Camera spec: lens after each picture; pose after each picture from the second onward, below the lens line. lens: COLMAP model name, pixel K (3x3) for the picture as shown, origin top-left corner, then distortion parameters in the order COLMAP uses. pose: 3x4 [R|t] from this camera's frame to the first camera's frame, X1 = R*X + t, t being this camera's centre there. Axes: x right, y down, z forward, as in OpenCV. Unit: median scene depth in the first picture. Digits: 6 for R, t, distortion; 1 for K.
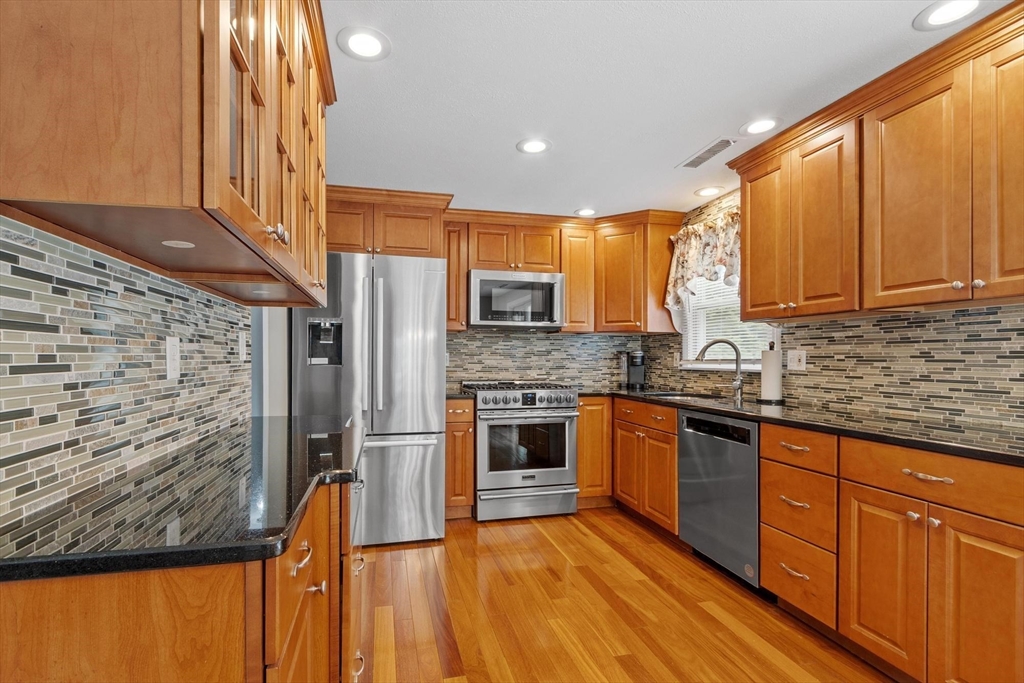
lens RADIAL K [[464.8, 0, 489.5], [0, 464.8, 359.6], [0, 0, 1]] dist [0.004192, -0.002247]
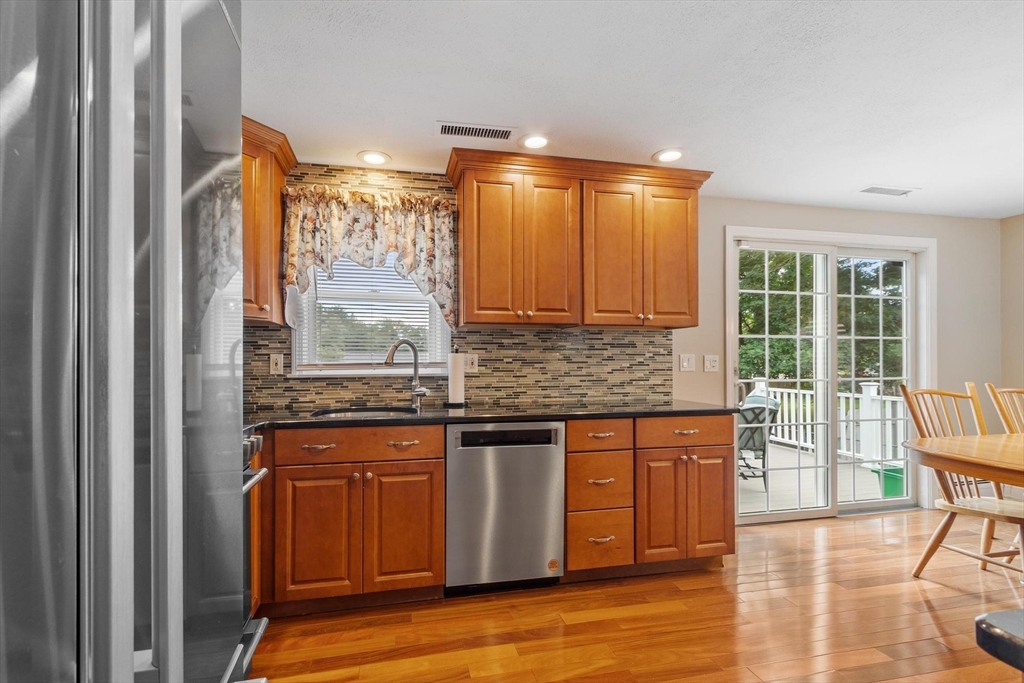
lens RADIAL K [[464.8, 0, 484.2], [0, 464.8, 358.0], [0, 0, 1]] dist [0.004192, -0.002247]
pose [[0.012335, 0.005660, 0.999908, -0.358728], [0.008256, 0.999949, -0.005762, -0.003574], [-0.999890, 0.008326, 0.012288, 0.841876]]
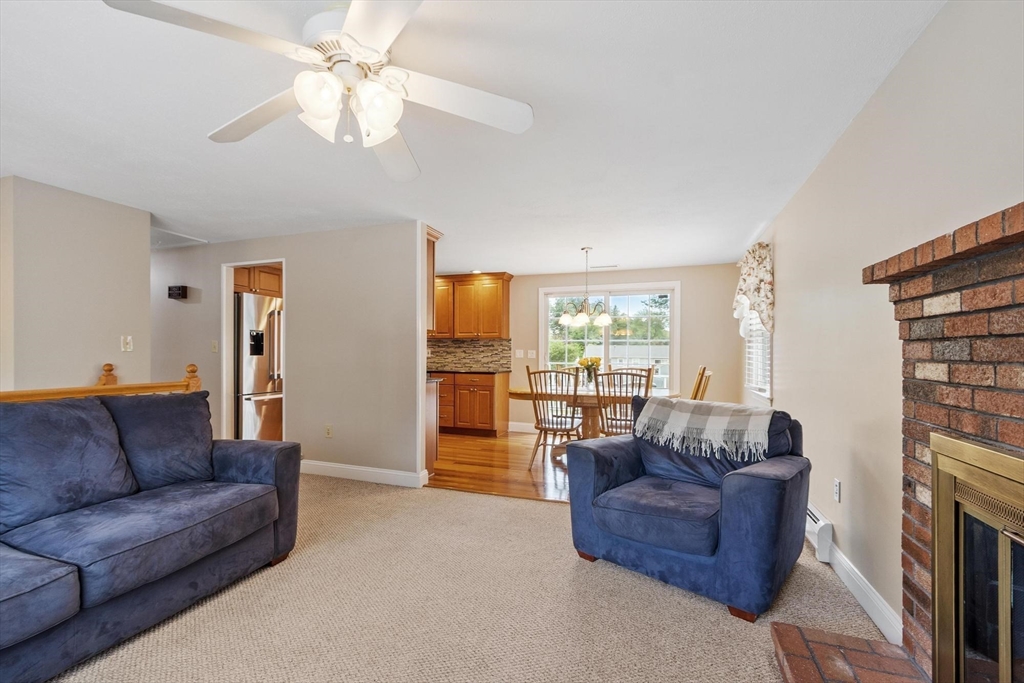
lens RADIAL K [[464.8, 0, 502.0], [0, 464.8, 351.2], [0, 0, 1]] dist [0.004192, -0.002247]
pose [[0.535859, 0.002313, 0.844304, -1.271978], [0.001430, 0.999992, -0.003647, 0.001062], [-0.844306, 0.003162, 0.535852, -0.760594]]
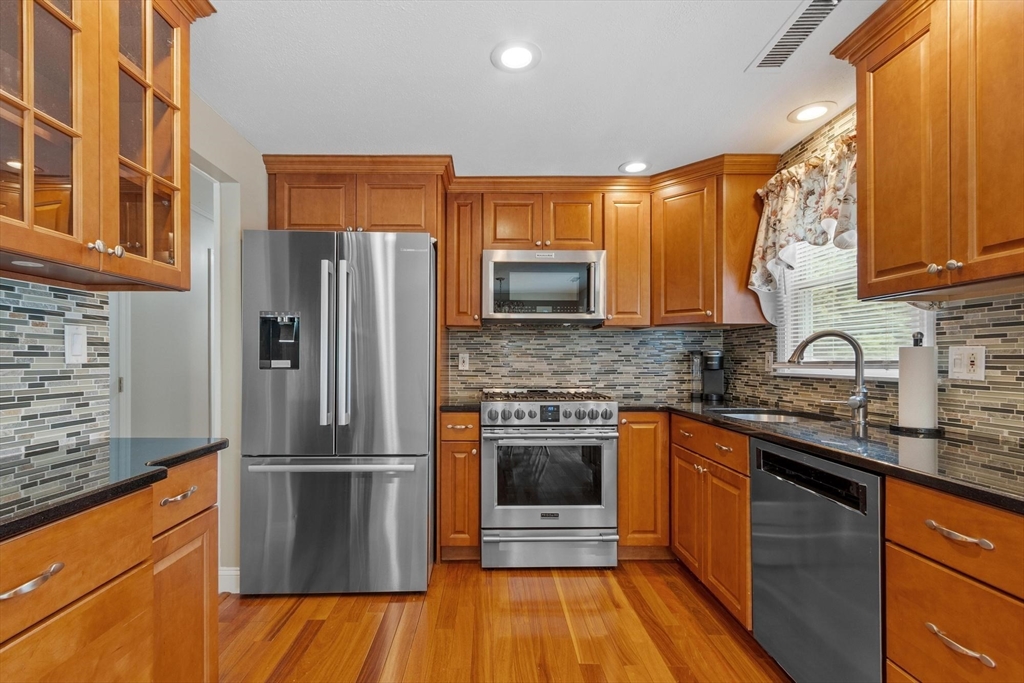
lens RADIAL K [[464.8, 0, 493.5], [0, 464.8, 359.2], [0, 0, 1]] dist [0.004192, -0.002247]
pose [[0.976279, -0.001598, -0.216509, 0.177364], [0.000200, 0.999979, -0.006478, 0.000255], [0.216515, 0.006281, 0.976259, 0.257835]]
